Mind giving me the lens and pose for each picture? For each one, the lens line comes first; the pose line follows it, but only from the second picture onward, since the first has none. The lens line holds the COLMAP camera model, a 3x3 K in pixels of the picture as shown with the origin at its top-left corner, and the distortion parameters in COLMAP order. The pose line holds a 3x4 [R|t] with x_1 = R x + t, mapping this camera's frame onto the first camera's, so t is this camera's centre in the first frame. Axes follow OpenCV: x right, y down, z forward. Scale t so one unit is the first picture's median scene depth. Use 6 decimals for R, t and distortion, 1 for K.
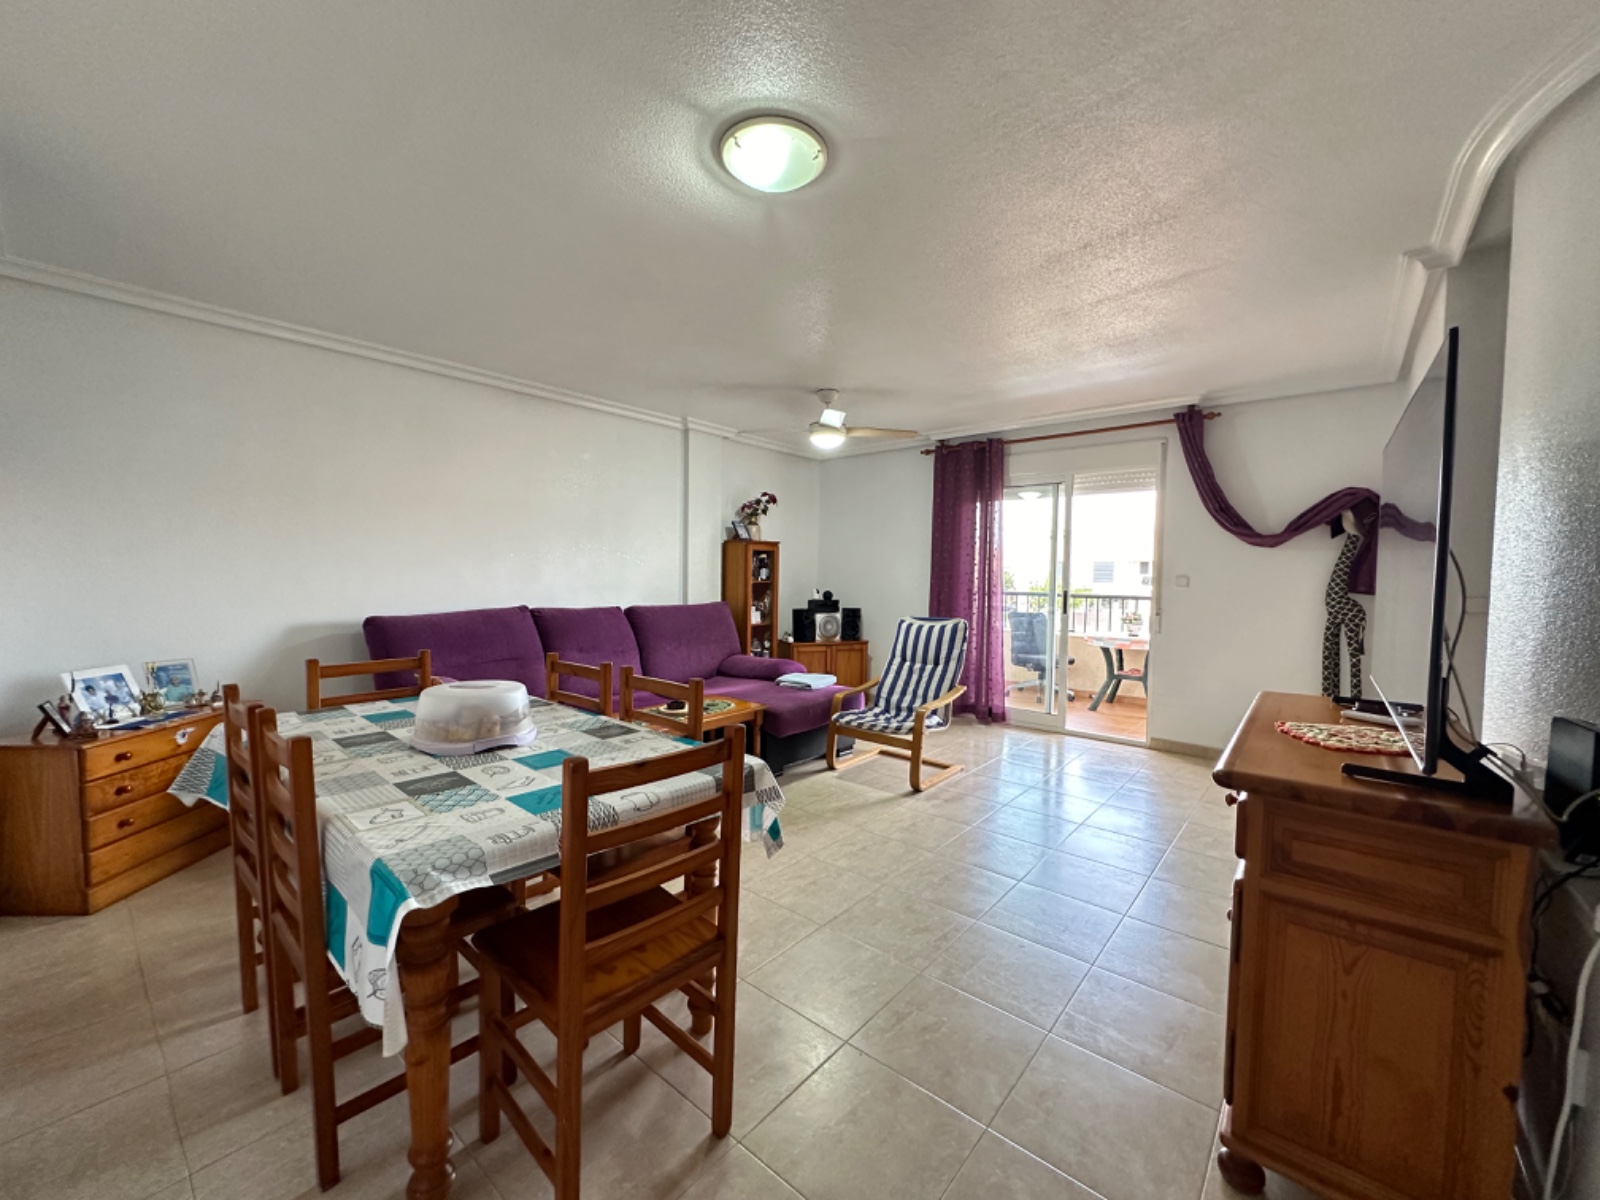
lens RADIAL K [[638.9, 0, 803.0], [0, 638.9, 600.7], [0, 0, 1]] dist [-0.002025, -0.000083]
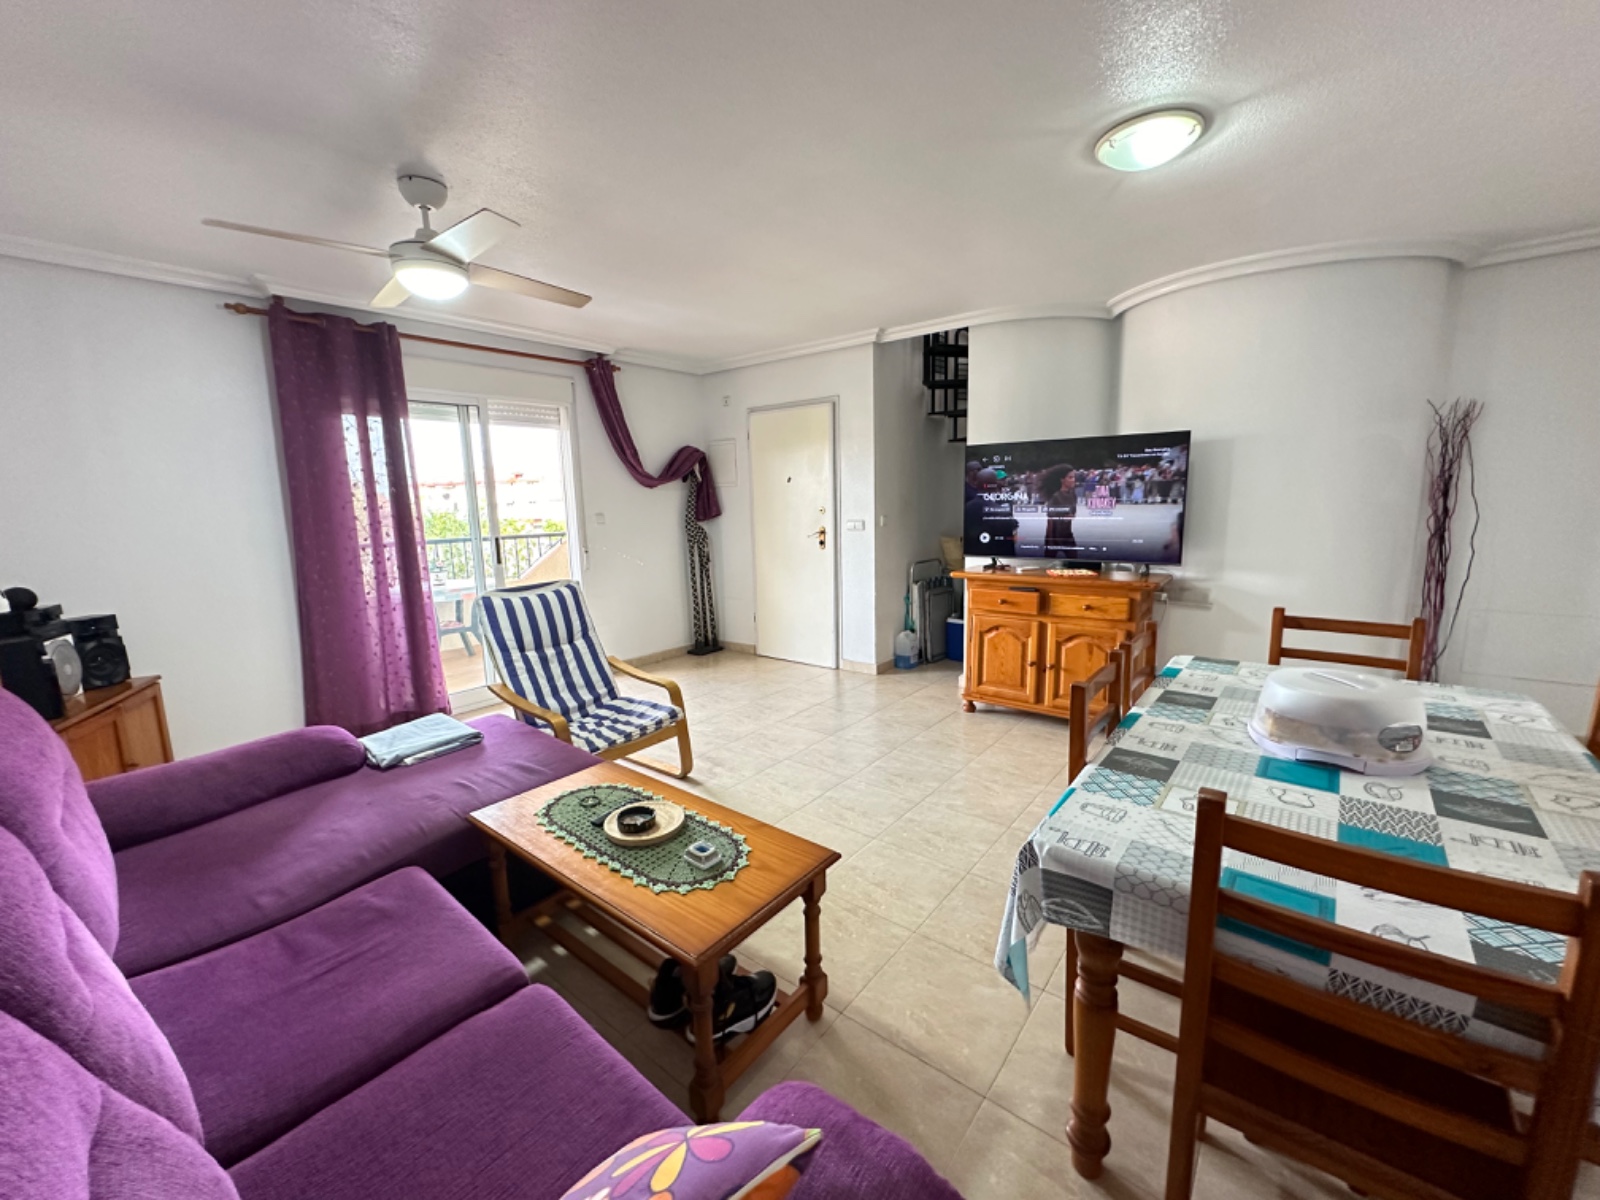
lens RADIAL K [[638.9, 0, 803.0], [0, 638.9, 600.7], [0, 0, 1]] dist [-0.002025, -0.000083]
pose [[-0.031267, -0.172585, 0.984498, -0.490435], [0.068610, 0.982286, 0.174377, -0.057193], [-0.997153, 0.072999, -0.018872, 0.655004]]
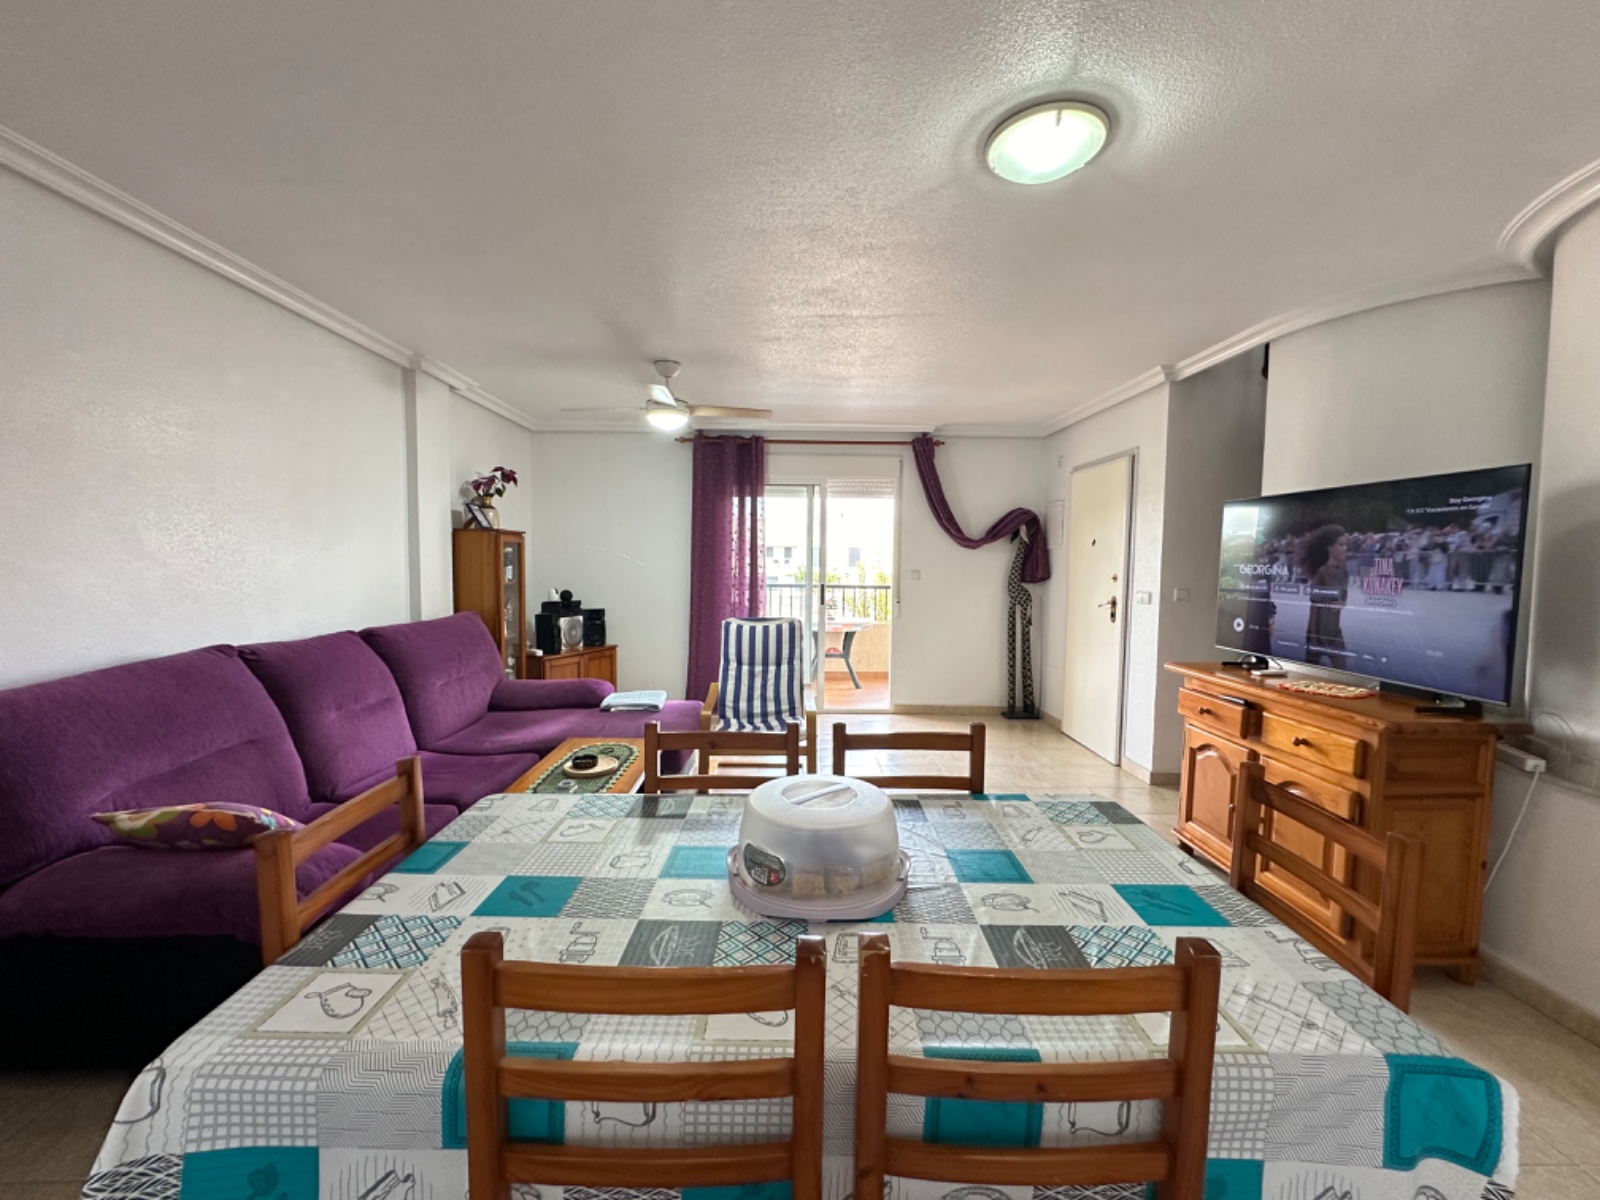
lens RADIAL K [[638.9, 0, 803.0], [0, 638.9, 600.7], [0, 0, 1]] dist [-0.002025, -0.000083]
pose [[0.748364, -0.047261, 0.661603, -0.369620], [0.027774, 0.998816, 0.039933, -0.034340], [-0.662707, -0.011509, 0.748791, 0.209371]]
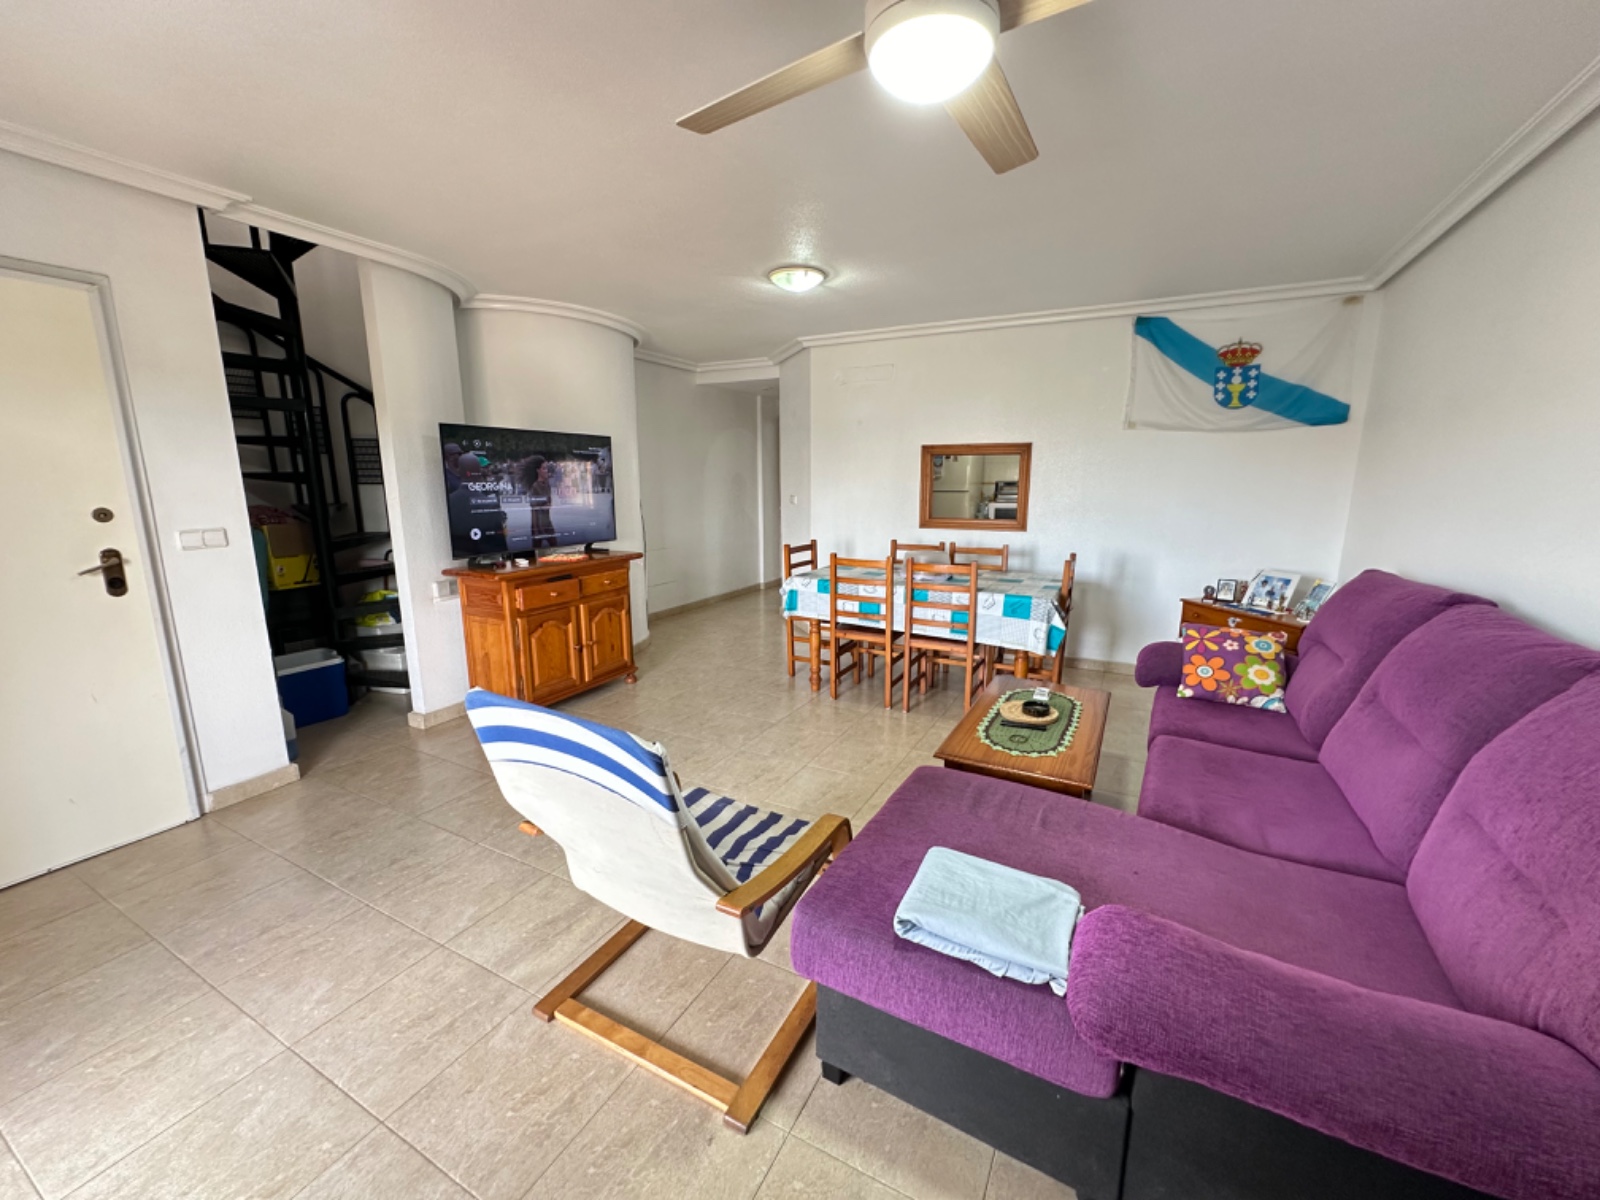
lens RADIAL K [[638.9, 0, 803.0], [0, 638.9, 600.7], [0, 0, 1]] dist [-0.002025, -0.000083]
pose [[-0.976705, 0.028439, -0.212694, 0.143848], [-0.022653, 0.971977, 0.233984, -0.080469], [0.213387, 0.233351, -0.948690, 1.184093]]
